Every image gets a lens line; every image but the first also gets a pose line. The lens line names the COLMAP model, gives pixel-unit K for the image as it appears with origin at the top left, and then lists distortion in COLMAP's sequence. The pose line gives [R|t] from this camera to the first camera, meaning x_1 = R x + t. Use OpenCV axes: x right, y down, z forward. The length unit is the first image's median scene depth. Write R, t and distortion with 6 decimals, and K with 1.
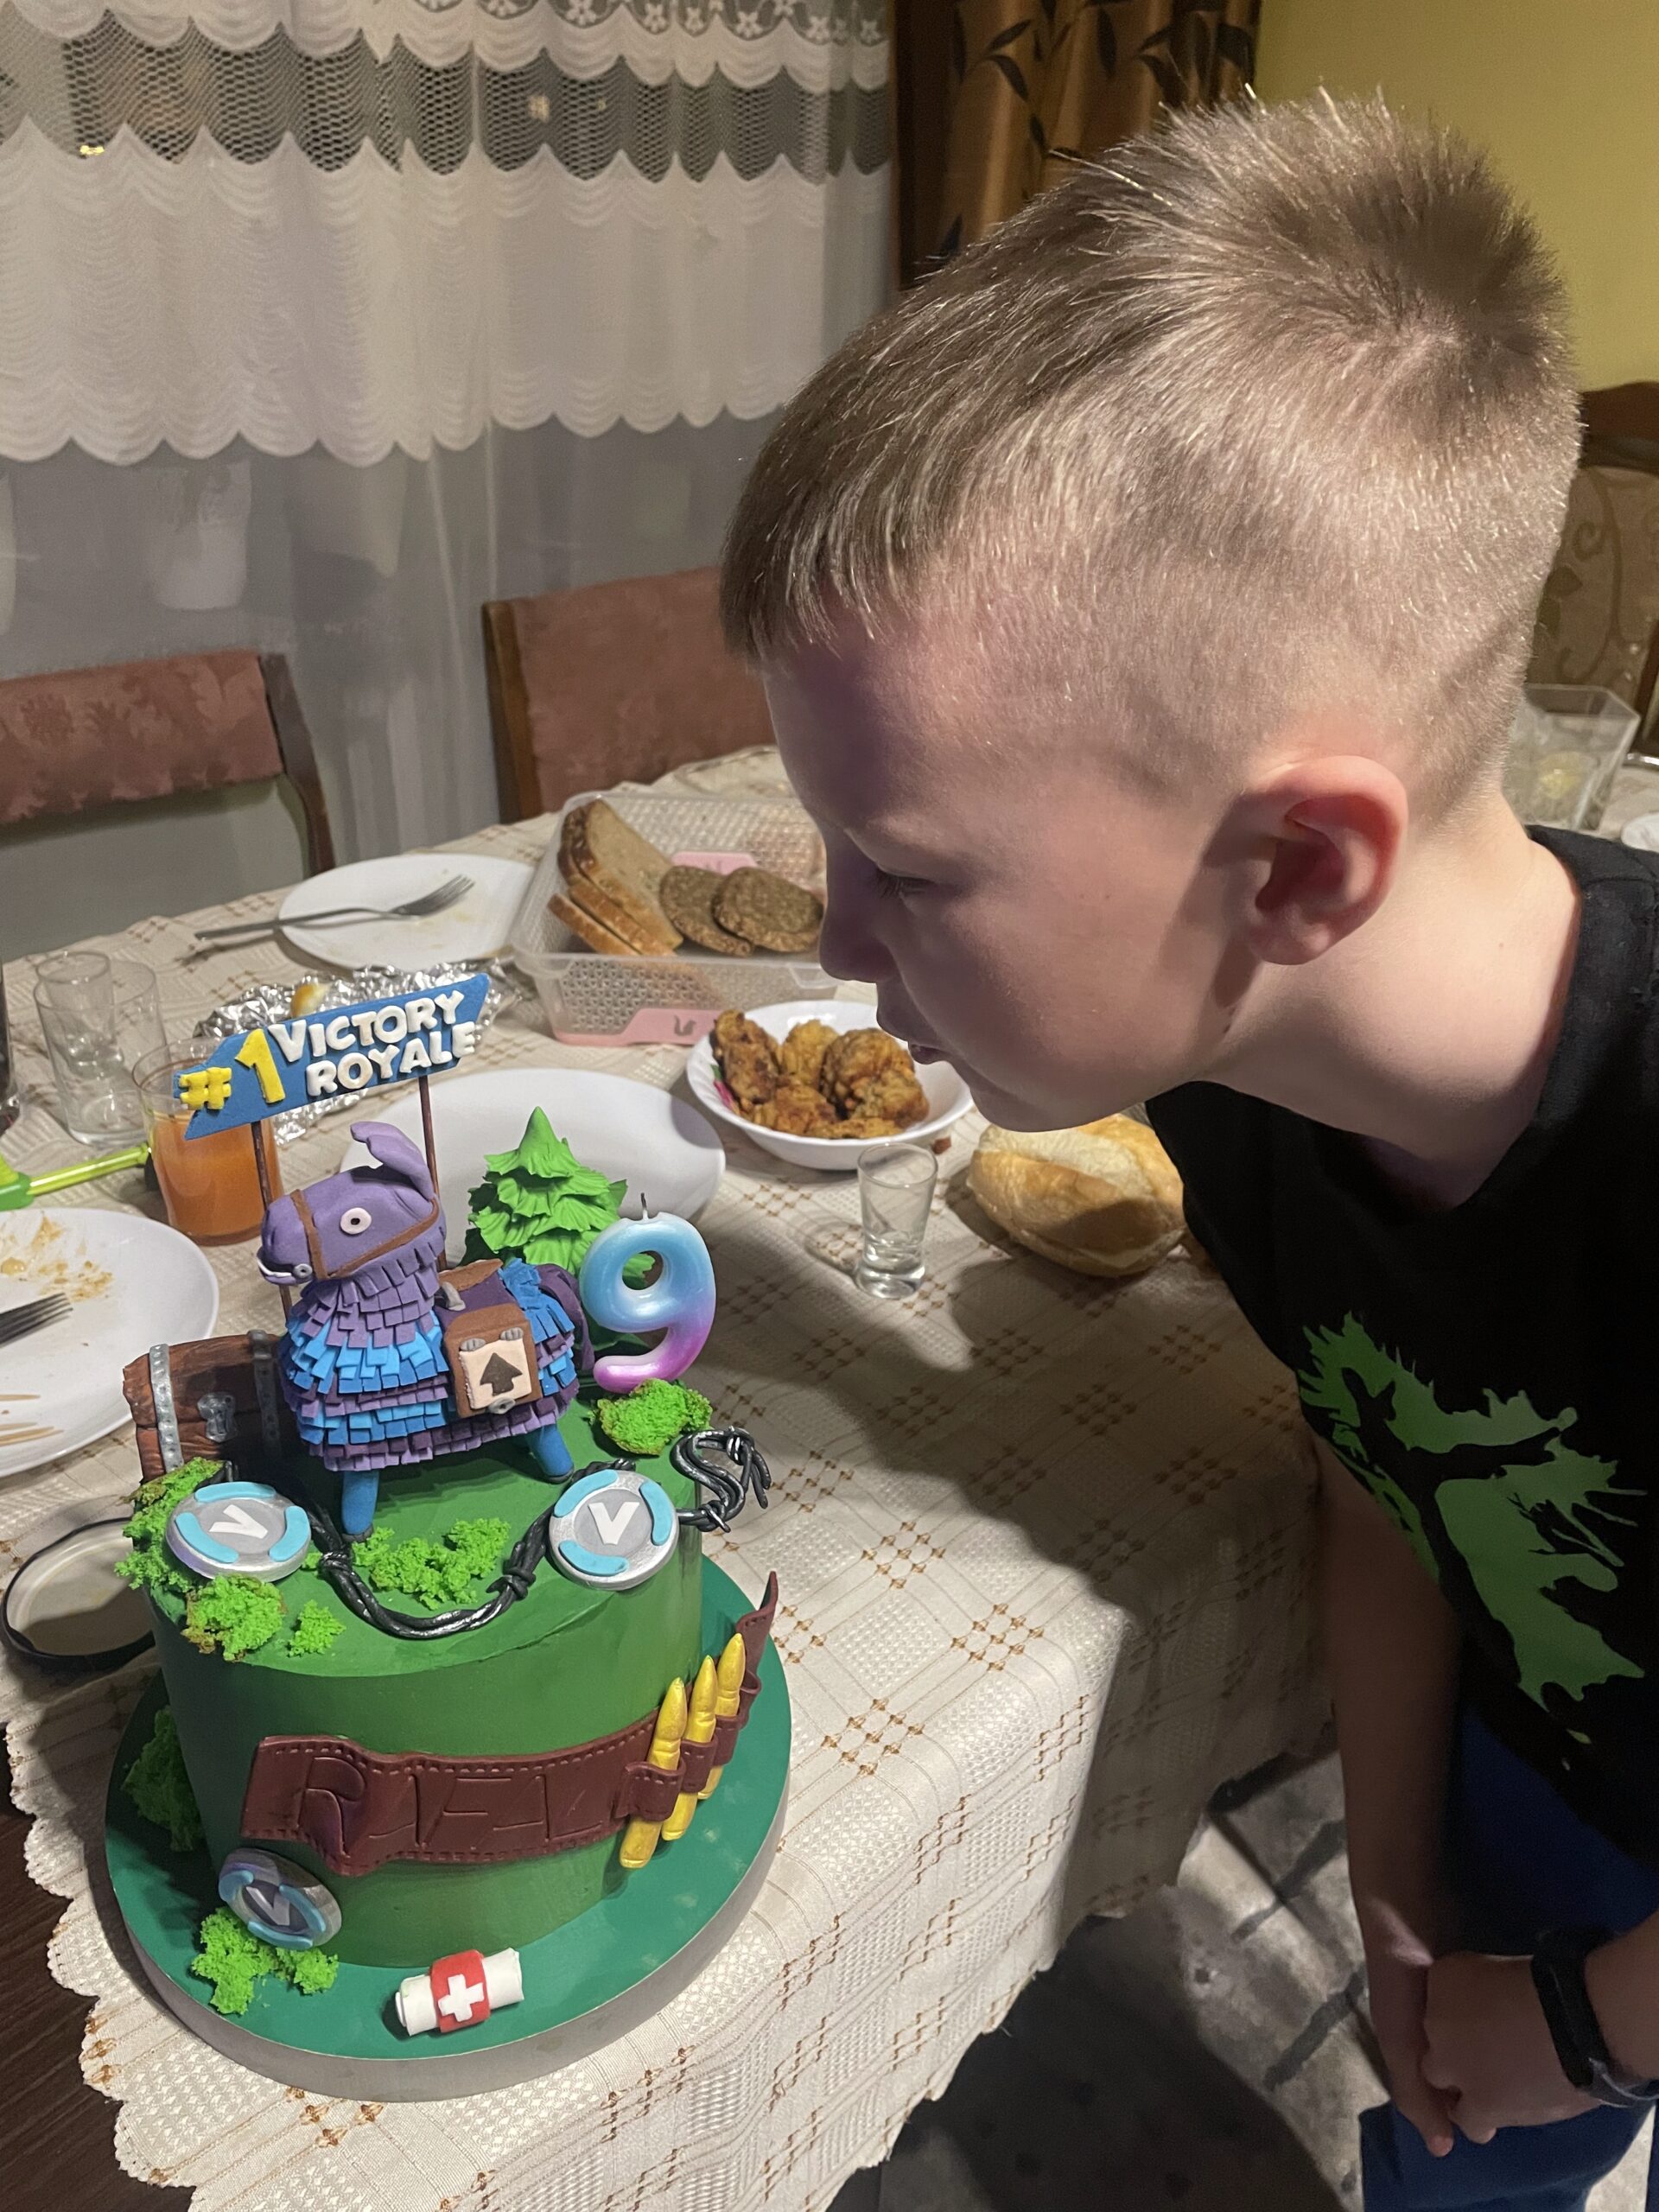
lens RADIAL K [[1687.9, 0, 839.1], [0, 1687.9, 1109.4], [0, 0, 1]] dist [0.061753, -0.040002]
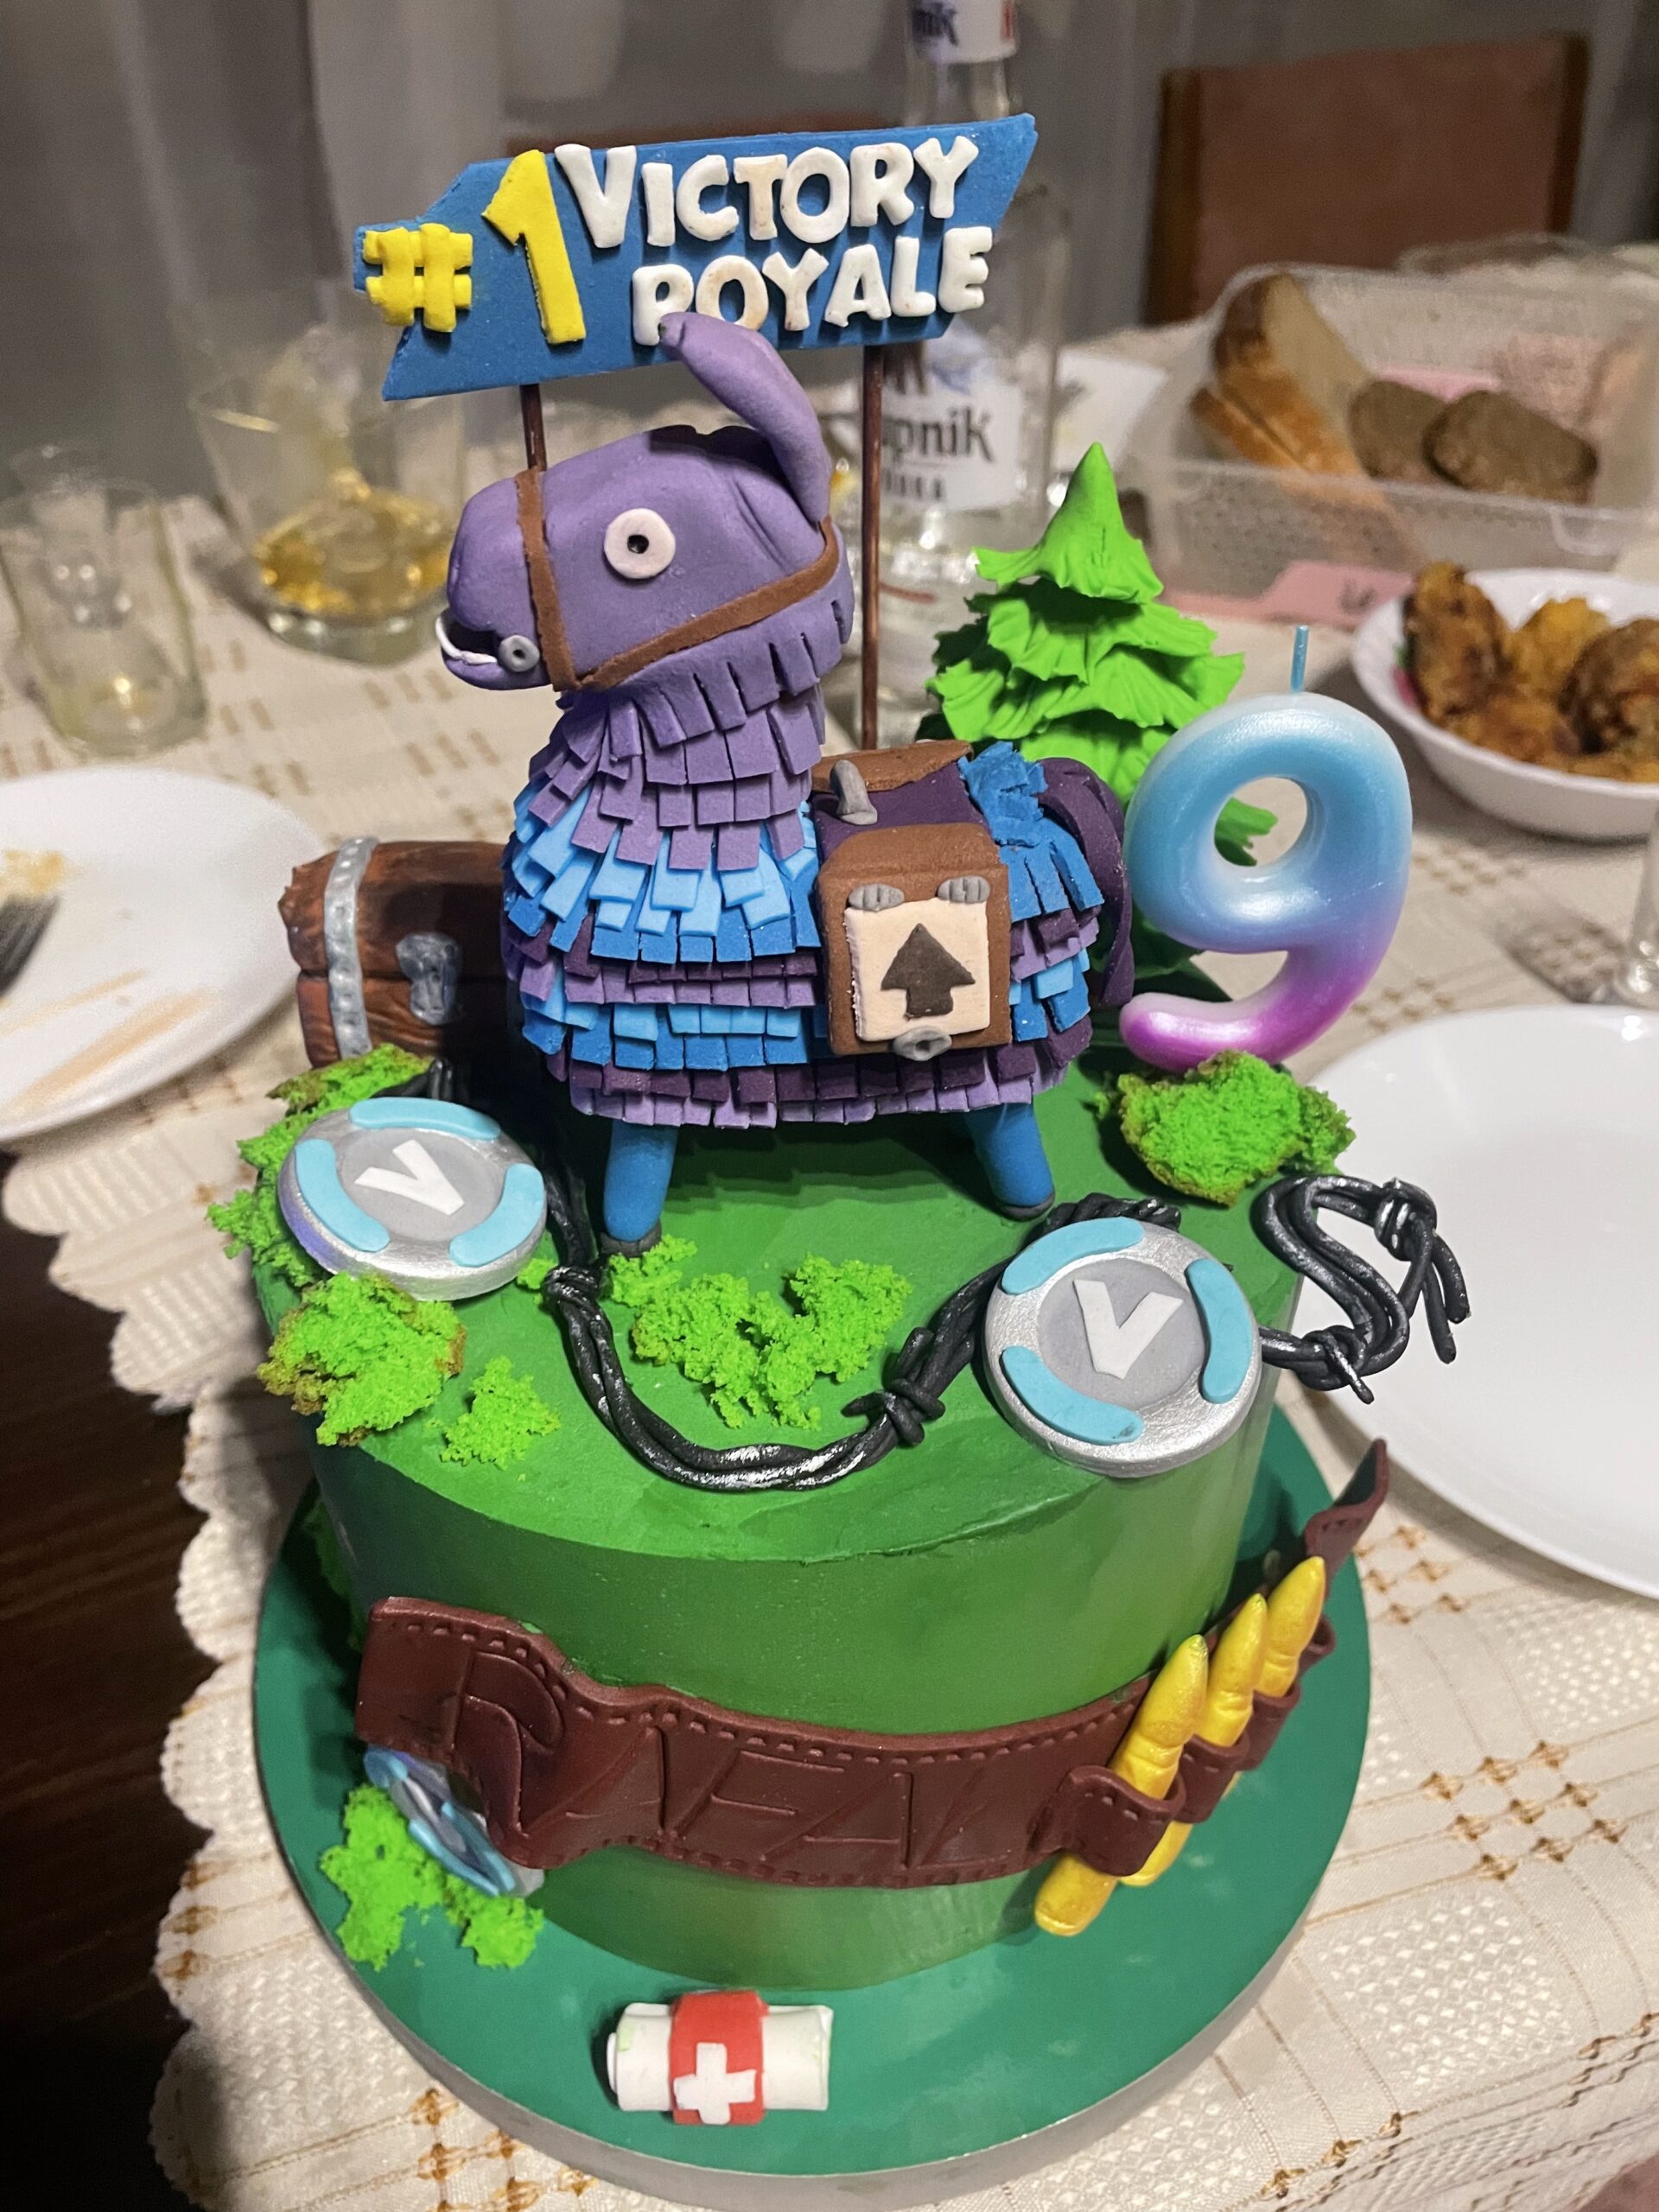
lens RADIAL K [[1687.9, 0, 829.4], [0, 1687.9, 1105.8], [0, 0, 1]] dist [0.061753, -0.040002]
pose [[0.944039, 0.179062, -0.276998, -0.090614], [-0.127418, 0.972598, 0.194468, 0.102417], [0.304230, -0.148291, 0.940986, 0.543194]]
